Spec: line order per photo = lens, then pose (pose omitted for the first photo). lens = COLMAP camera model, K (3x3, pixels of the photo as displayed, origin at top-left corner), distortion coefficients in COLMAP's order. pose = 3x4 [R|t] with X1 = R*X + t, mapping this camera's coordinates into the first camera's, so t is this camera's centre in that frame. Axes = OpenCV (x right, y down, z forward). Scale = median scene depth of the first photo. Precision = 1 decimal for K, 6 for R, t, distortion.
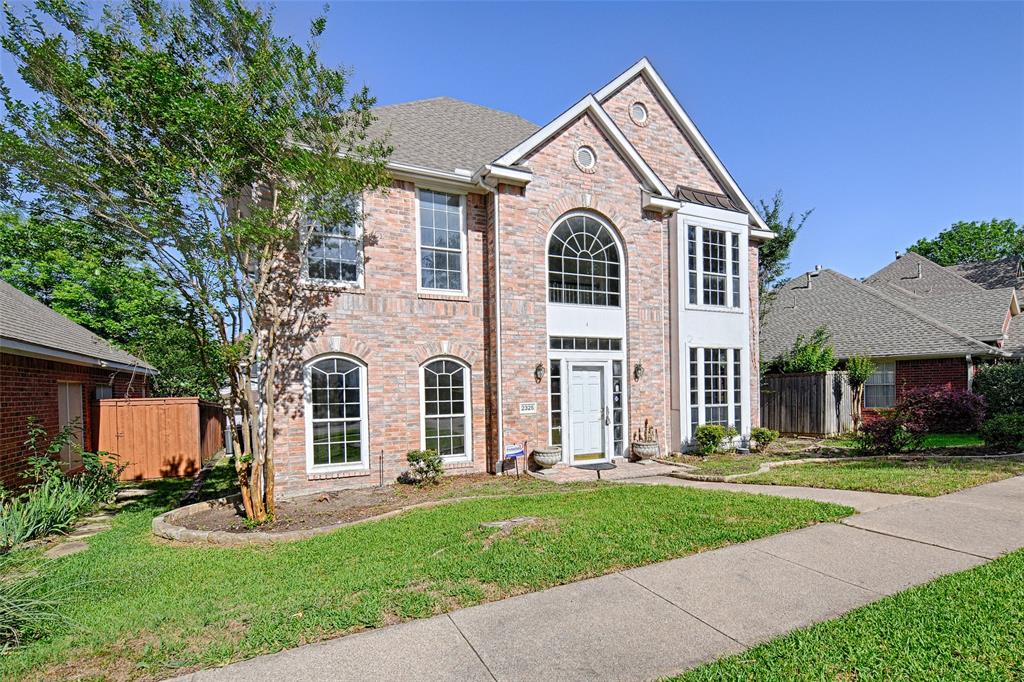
lens RADIAL K [[515.2, 0, 554.3], [0, 515.2, 391.7], [0, 0, 1]] dist [0.017058, -0.000668]
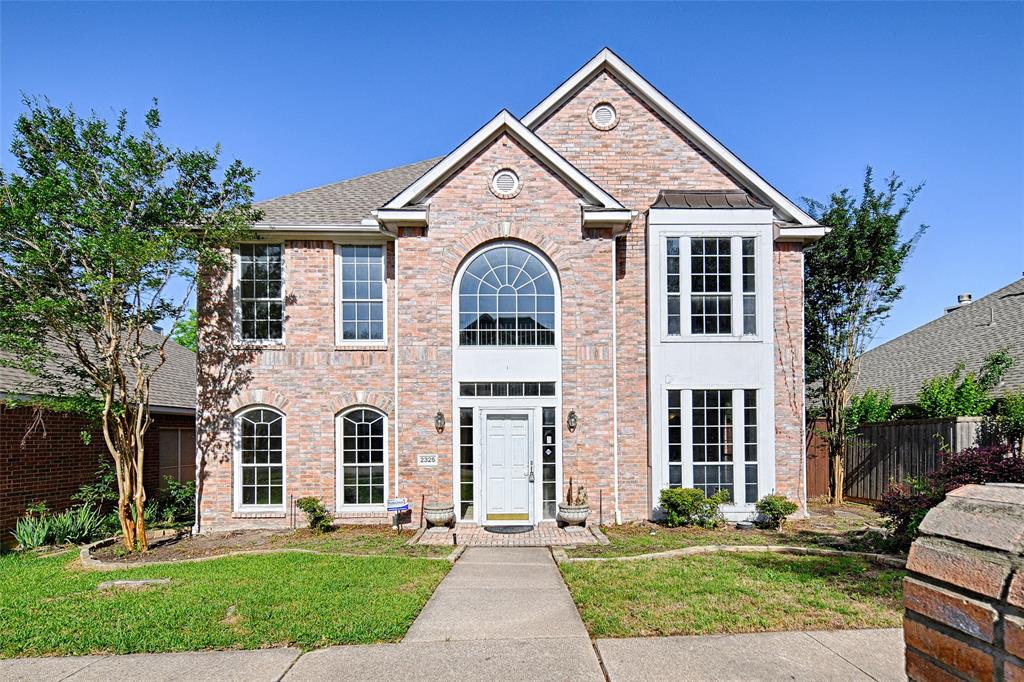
lens RADIAL K [[515.2, 0, 539.6], [0, 515.2, 427.1], [0, 0, 1]] dist [0.017058, -0.000668]
pose [[0.894744, 0.005179, -0.446549, 0.519877], [-0.013618, 0.999784, -0.015690, -0.014859], [0.446372, 0.020120, 0.894621, 0.235188]]
